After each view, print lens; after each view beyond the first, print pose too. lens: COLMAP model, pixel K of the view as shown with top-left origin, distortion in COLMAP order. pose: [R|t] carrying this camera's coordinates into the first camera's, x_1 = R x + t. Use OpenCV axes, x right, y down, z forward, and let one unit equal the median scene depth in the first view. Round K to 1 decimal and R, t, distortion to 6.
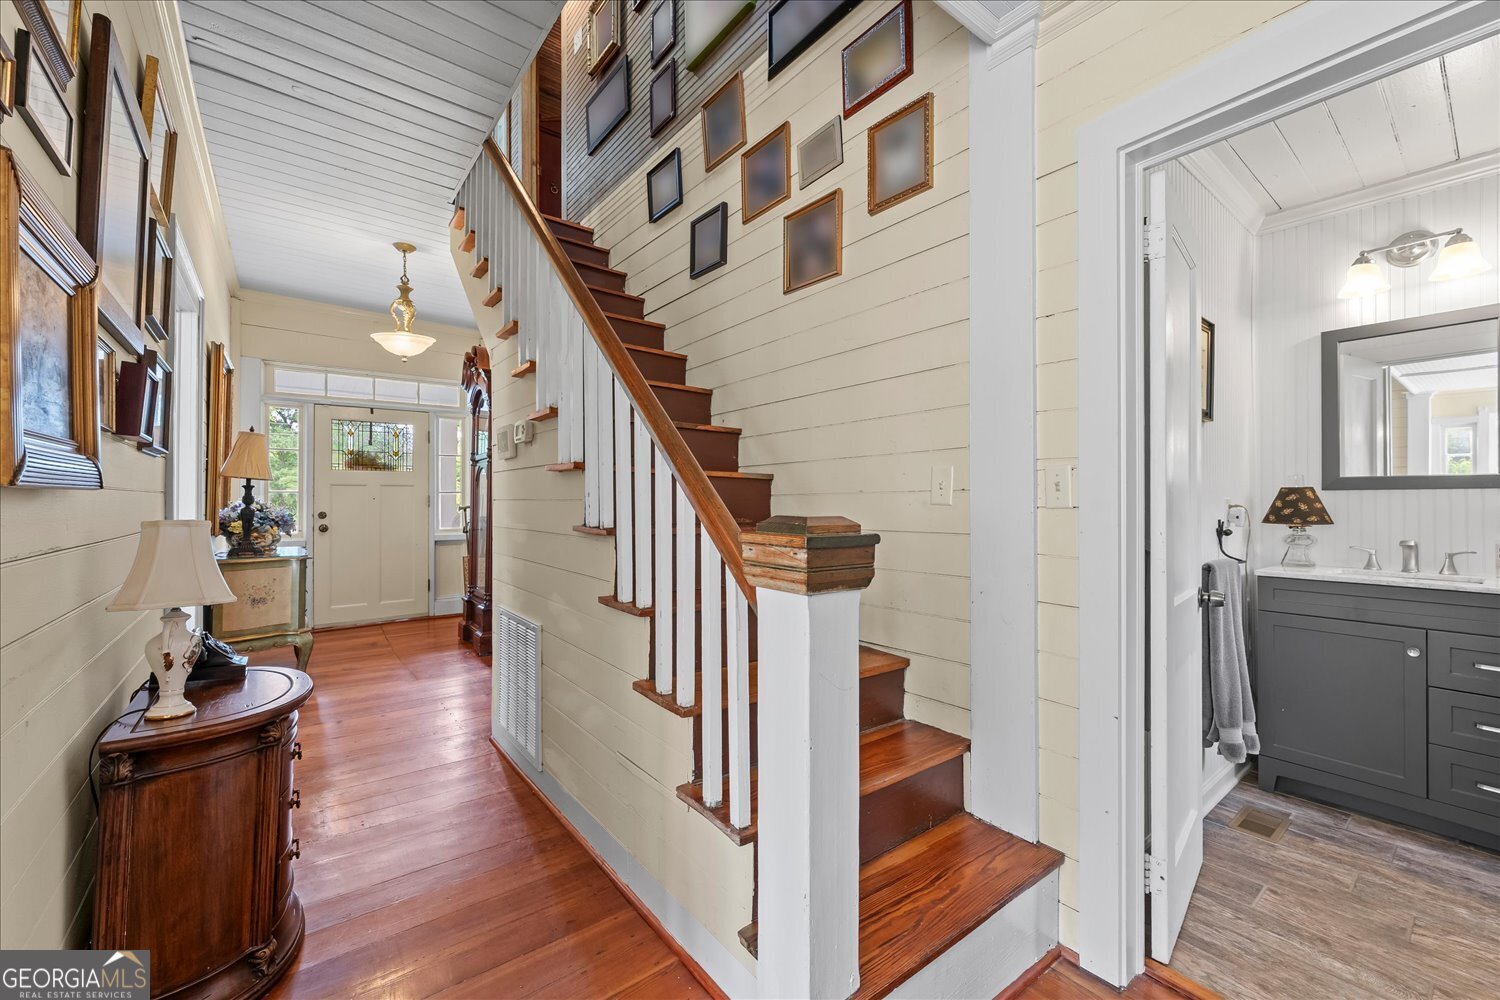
lens RADIAL K [[602.4, 0, 742.8], [0, 602.4, 498.3], [0, 0, 1]] dist [0.000649, 0.000732]
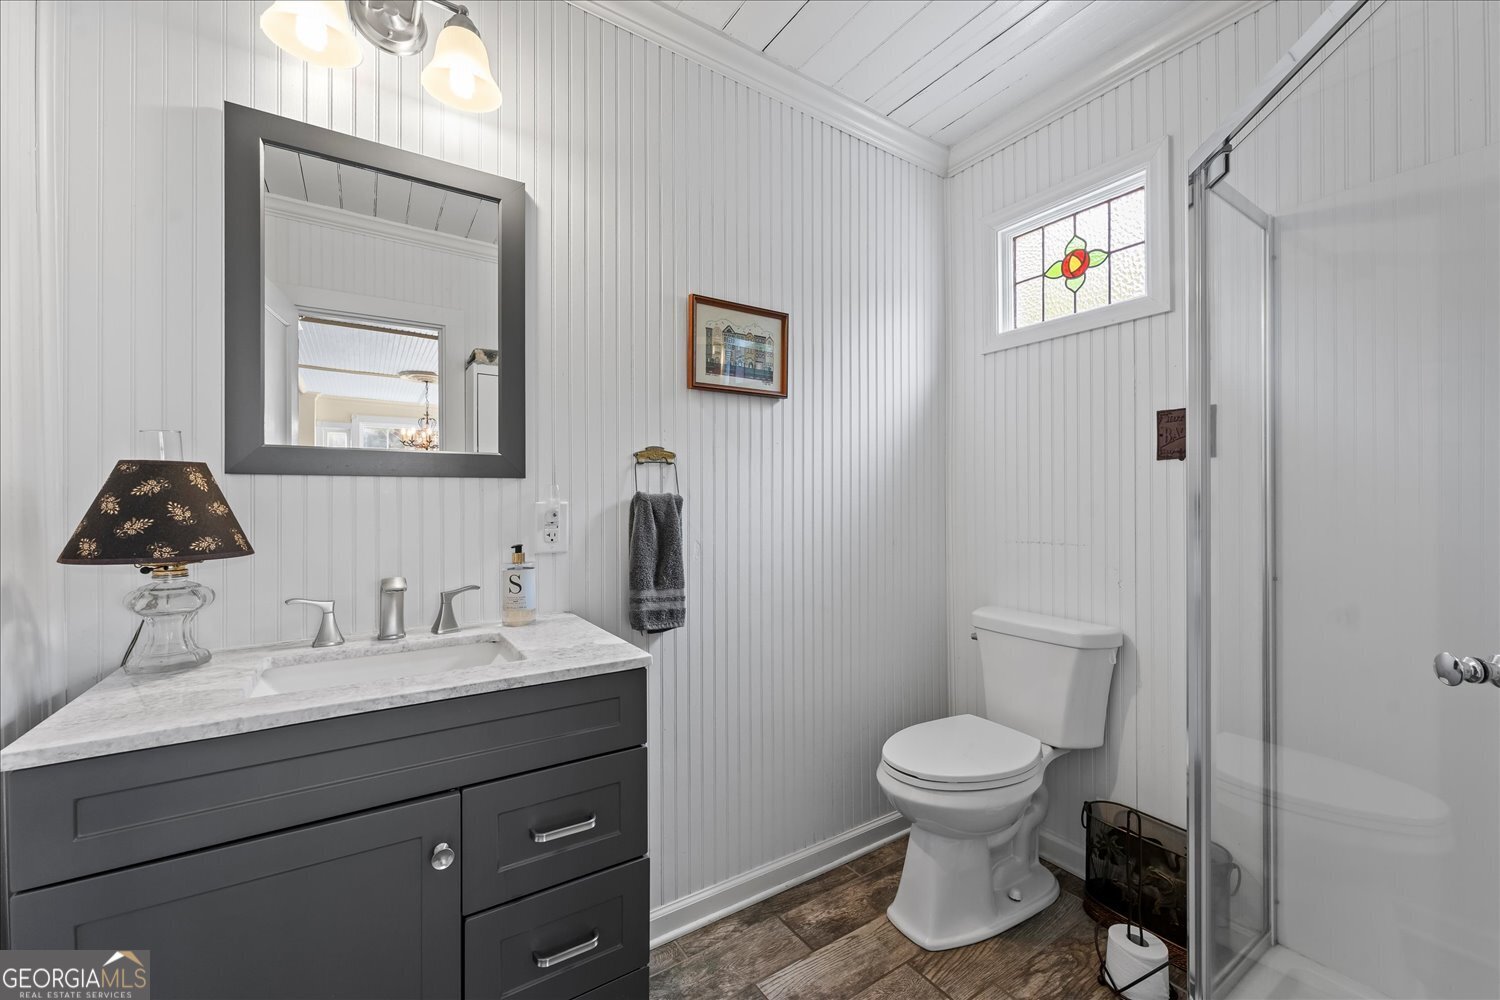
lens RADIAL K [[602.4, 0, 742.9], [0, 602.4, 505.7], [0, 0, 1]] dist [0.000649, 0.000732]
pose [[0.075450, 0.001381, 0.997149, 0.575286], [-0.003623, 0.999993, -0.001111, 0.008373], [-0.997143, -0.003529, 0.075454, 0.616091]]
